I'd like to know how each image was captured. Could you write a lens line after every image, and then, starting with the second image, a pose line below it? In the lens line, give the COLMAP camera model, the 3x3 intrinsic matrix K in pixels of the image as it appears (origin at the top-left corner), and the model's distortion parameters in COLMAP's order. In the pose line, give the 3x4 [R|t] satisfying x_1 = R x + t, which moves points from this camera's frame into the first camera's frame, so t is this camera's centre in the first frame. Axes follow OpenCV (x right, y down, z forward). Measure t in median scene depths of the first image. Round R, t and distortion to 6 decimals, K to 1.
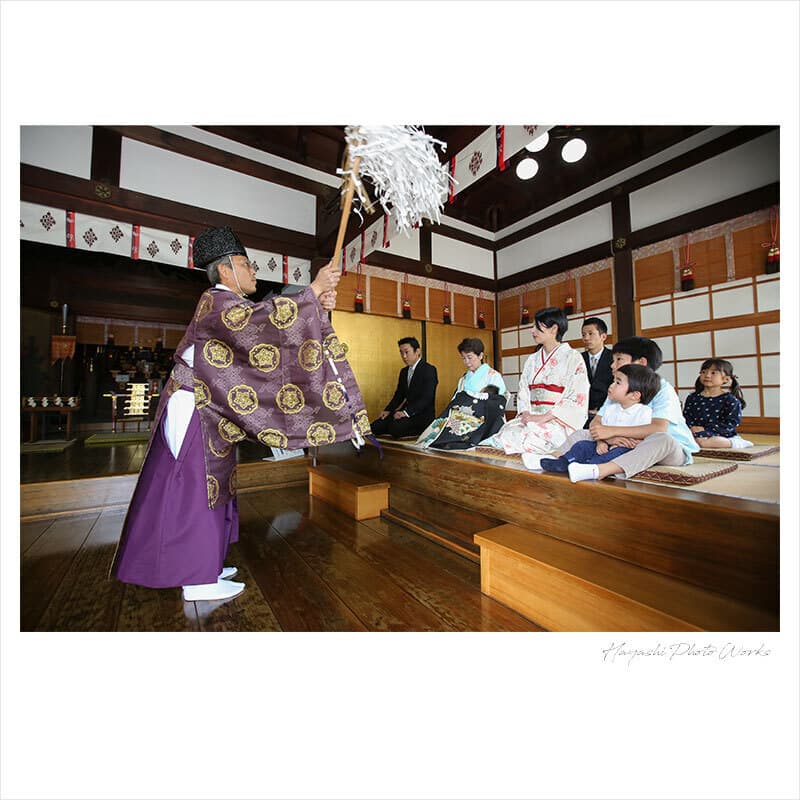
lens RADIAL K [[361.3, 0, 390.9], [0, 361.3, 374.2], [0, 0, 1]] dist [-0.028928, 0.006549]
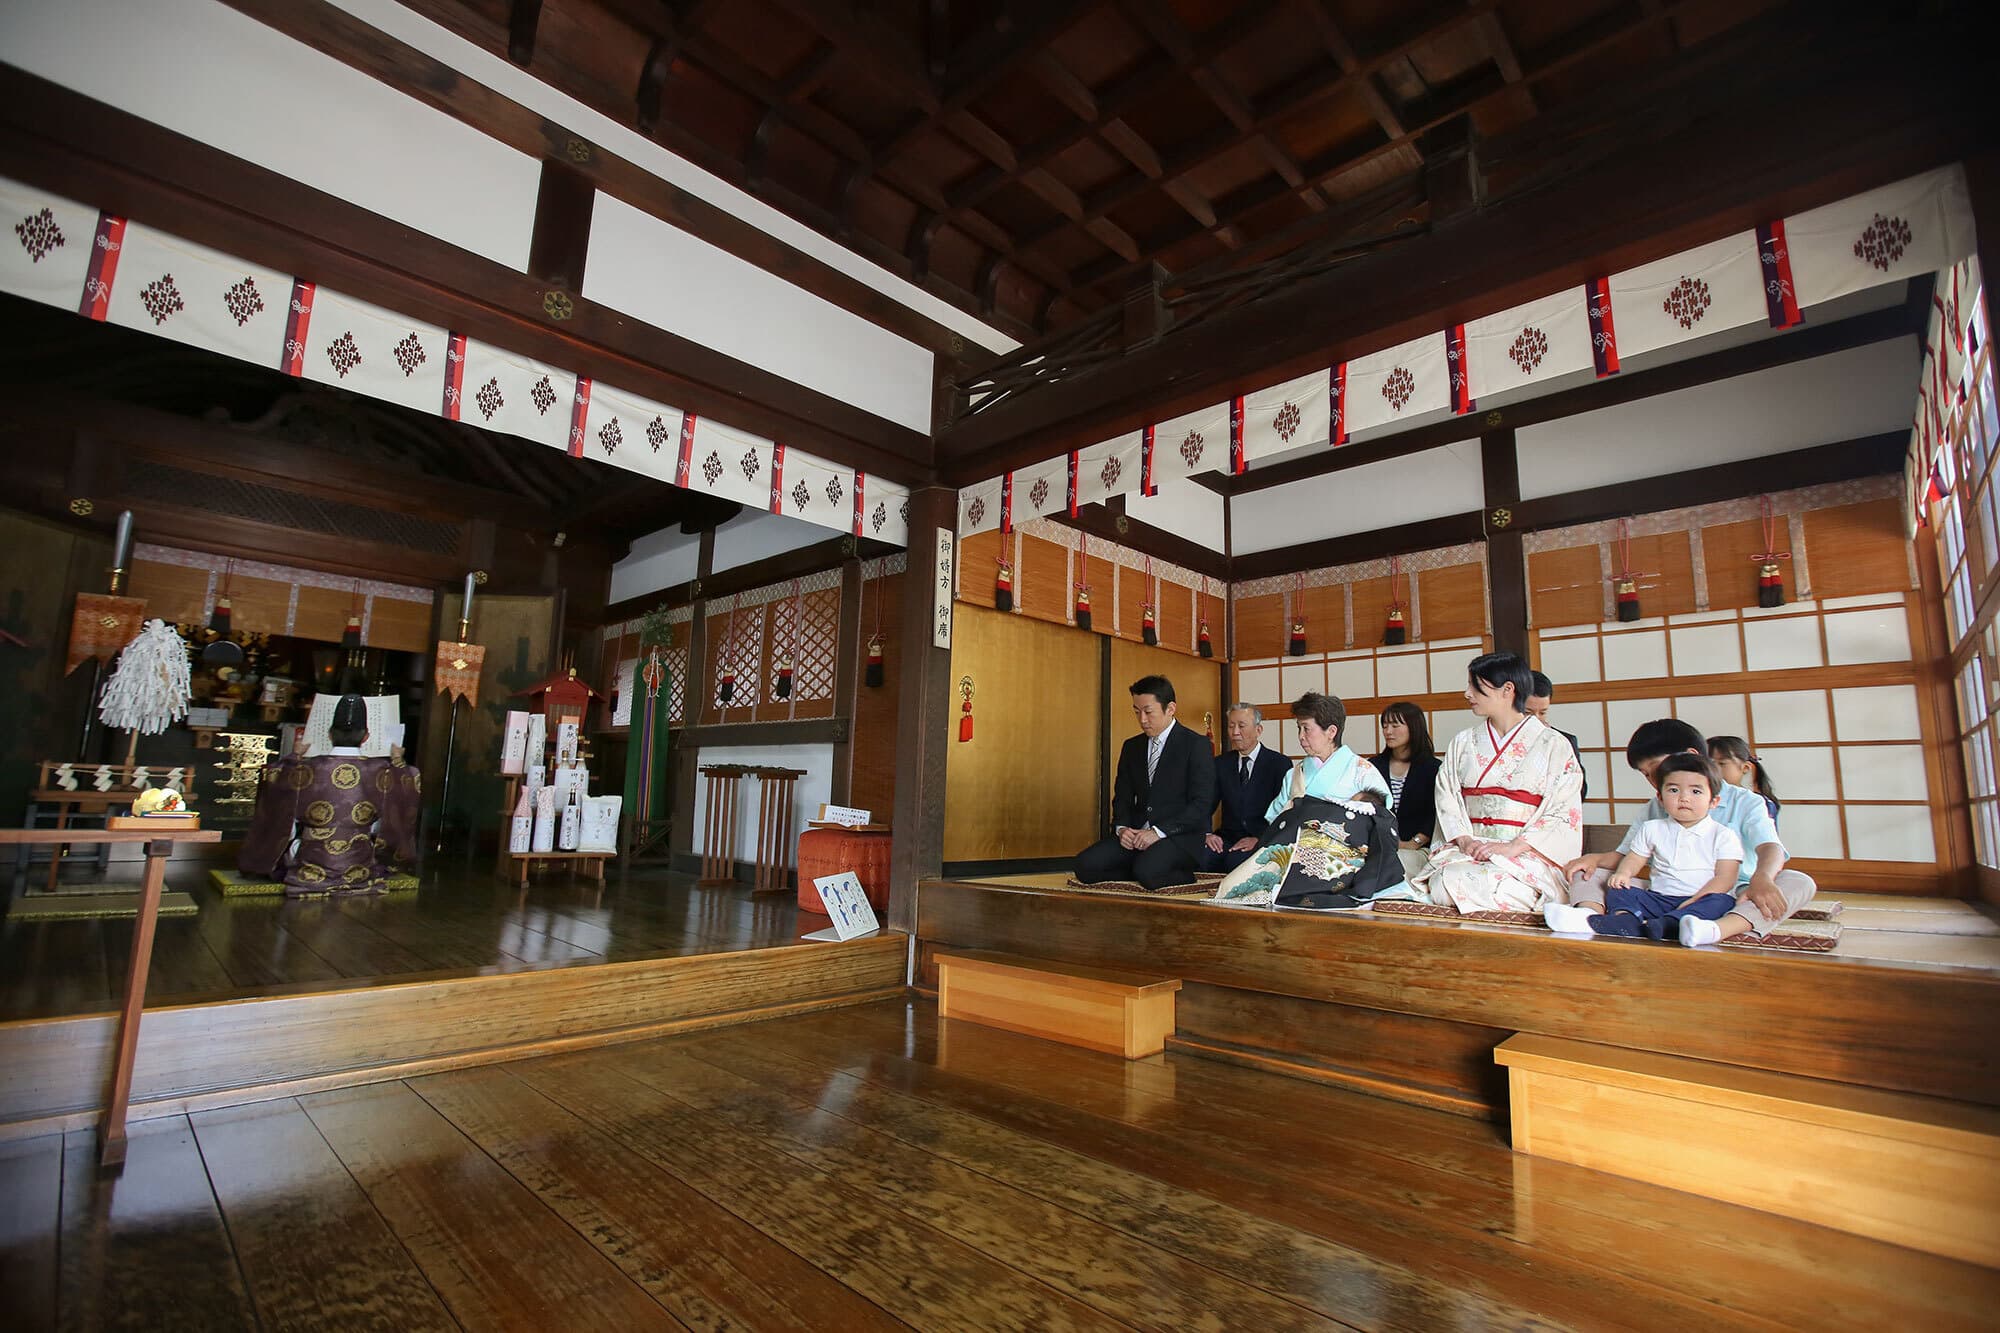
lens RADIAL K [[896.1, 0, 996.3], [0, 896.1, 659.4], [0, 0, 1]] dist [-0.028867, 0.003721]
pose [[0.976072, 0.064878, 0.207544, -0.436153], [-0.046293, 0.994572, -0.093187, -0.003828], [-0.212463, 0.081349, 0.973777, -0.131728]]
